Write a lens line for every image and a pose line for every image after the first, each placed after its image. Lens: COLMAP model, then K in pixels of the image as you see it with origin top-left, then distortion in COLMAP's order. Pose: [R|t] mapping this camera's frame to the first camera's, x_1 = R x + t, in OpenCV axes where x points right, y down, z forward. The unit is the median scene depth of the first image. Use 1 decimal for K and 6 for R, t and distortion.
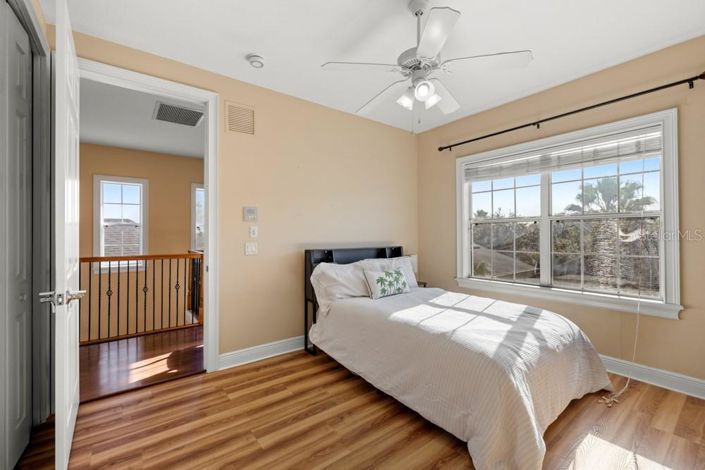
lens RADIAL K [[303.5, 0, 354.2], [0, 303.5, 232.8], [0, 0, 1]] dist [0.002744, 0.000433]
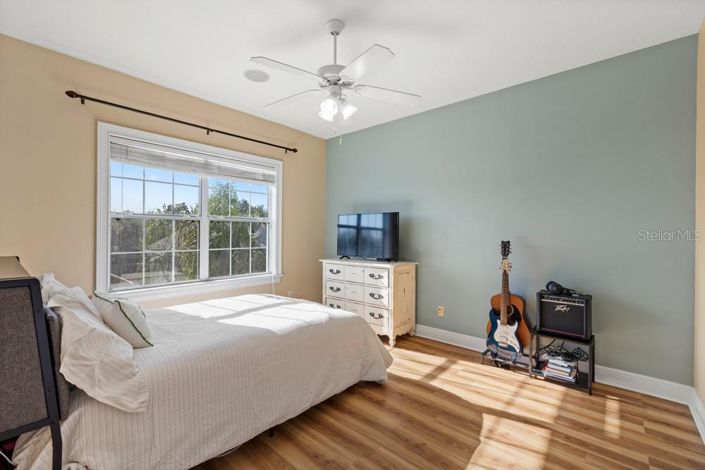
lens RADIAL K [[303.5, 0, 347.0], [0, 303.5, 234.4], [0, 0, 1]] dist [0.002744, 0.000433]
pose [[-0.184873, -0.000710, 0.982762, -0.574176], [-0.008092, 0.999967, -0.000800, 0.006539], [-0.982729, -0.008100, -0.184872, 0.755664]]
